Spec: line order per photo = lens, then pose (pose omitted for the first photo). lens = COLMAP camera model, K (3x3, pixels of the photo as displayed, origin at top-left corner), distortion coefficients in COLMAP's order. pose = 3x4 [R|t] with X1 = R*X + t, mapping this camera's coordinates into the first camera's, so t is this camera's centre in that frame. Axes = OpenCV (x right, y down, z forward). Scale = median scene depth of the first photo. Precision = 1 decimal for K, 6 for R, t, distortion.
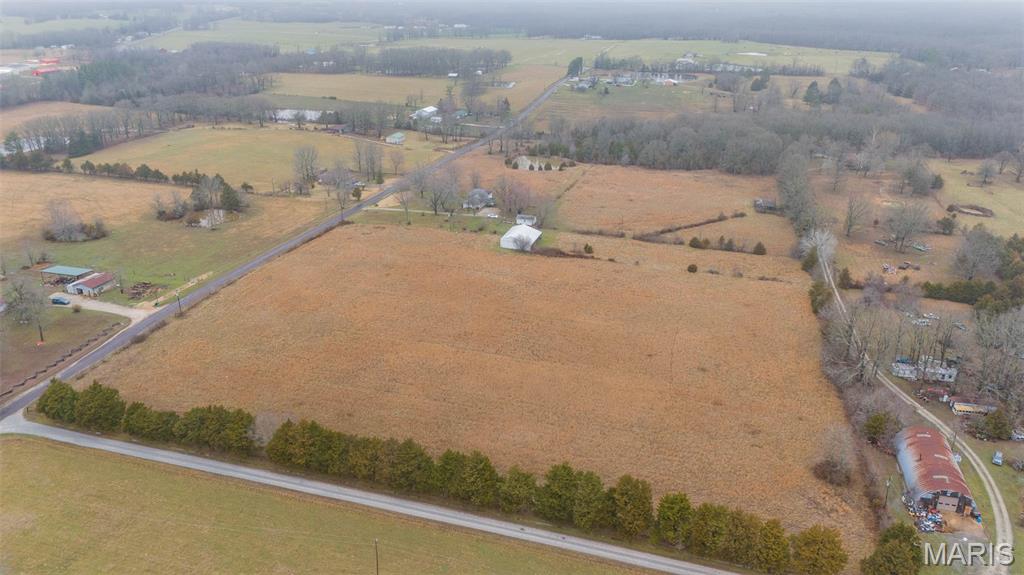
lens RADIAL K [[744.4, 0, 514.9], [0, 744.4, 291.6], [0, 0, 1]] dist [0.090883, -0.091073]
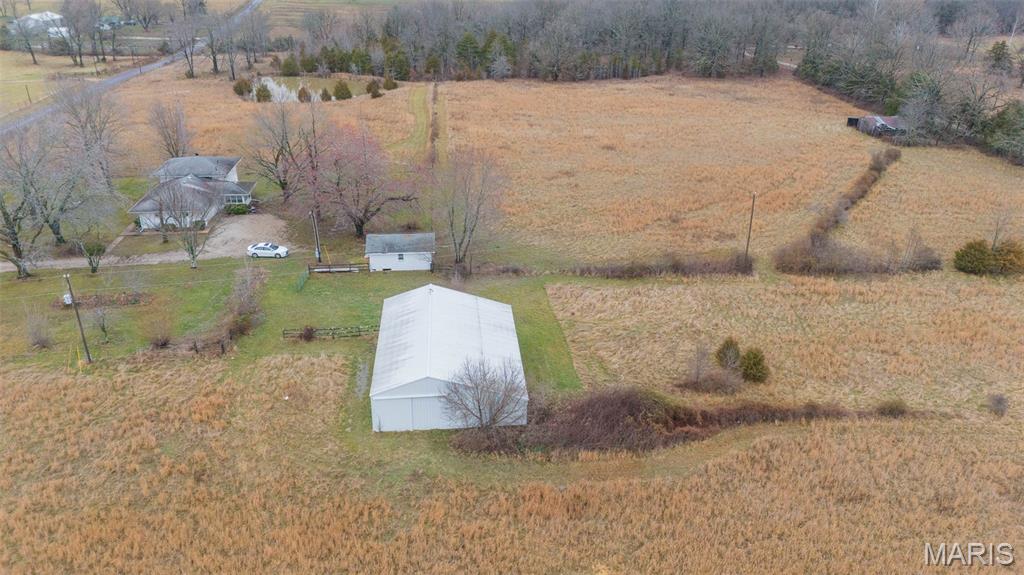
lens RADIAL K [[744.4, 0, 514.9], [0, 744.4, 291.6], [0, 0, 1]] dist [0.090883, -0.091073]
pose [[0.925297, -0.164794, 0.341568, -0.035938], [0.143328, 0.985813, 0.087347, -0.083610], [-0.351116, -0.031866, 0.935789, 0.605543]]
